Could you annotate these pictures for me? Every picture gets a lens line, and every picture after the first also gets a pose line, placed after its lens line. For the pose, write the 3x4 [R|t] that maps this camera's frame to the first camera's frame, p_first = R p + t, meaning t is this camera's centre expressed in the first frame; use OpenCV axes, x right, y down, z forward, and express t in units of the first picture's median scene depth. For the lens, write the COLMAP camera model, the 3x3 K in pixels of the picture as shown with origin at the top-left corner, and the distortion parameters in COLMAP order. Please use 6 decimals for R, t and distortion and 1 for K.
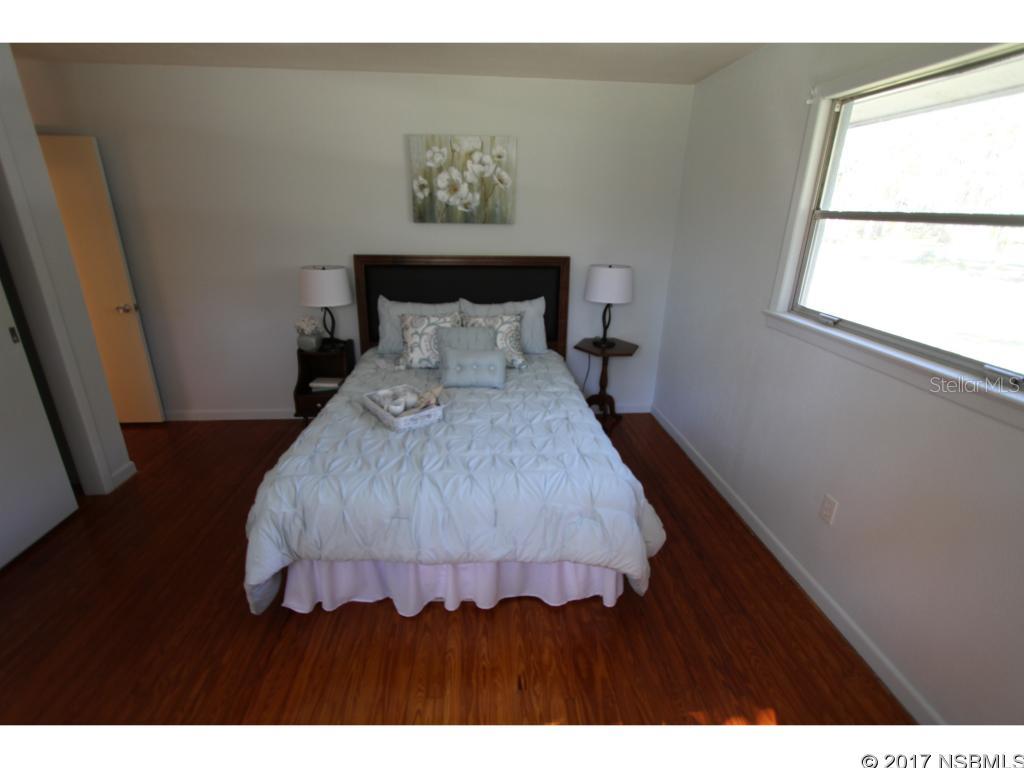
lens RADIAL K [[473.0, 0, 510.7], [0, 473.0, 380.7], [0, 0, 1]] dist [-0.018552, 0.004428]
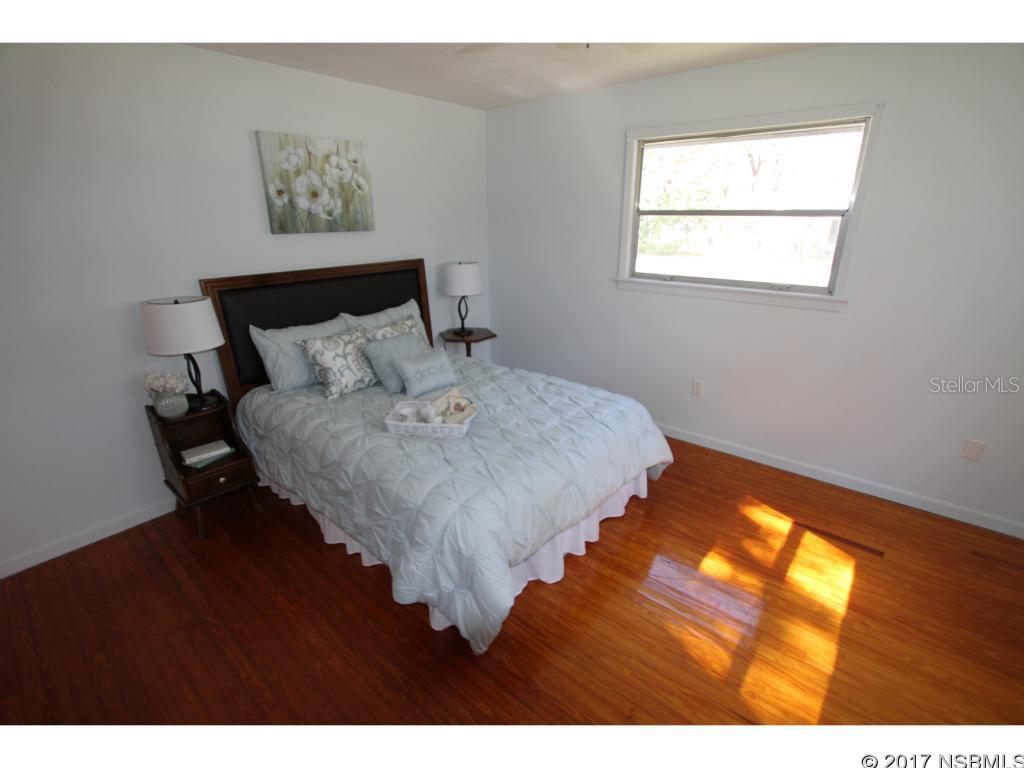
lens RADIAL K [[473.0, 0, 510.7], [0, 473.0, 380.7], [0, 0, 1]] dist [-0.018552, 0.004428]
pose [[0.700650, -0.257381, 0.665465, -0.552503], [0.261304, 0.960436, 0.096347, -0.053256], [-0.663935, 0.106383, 0.740185, 0.120969]]
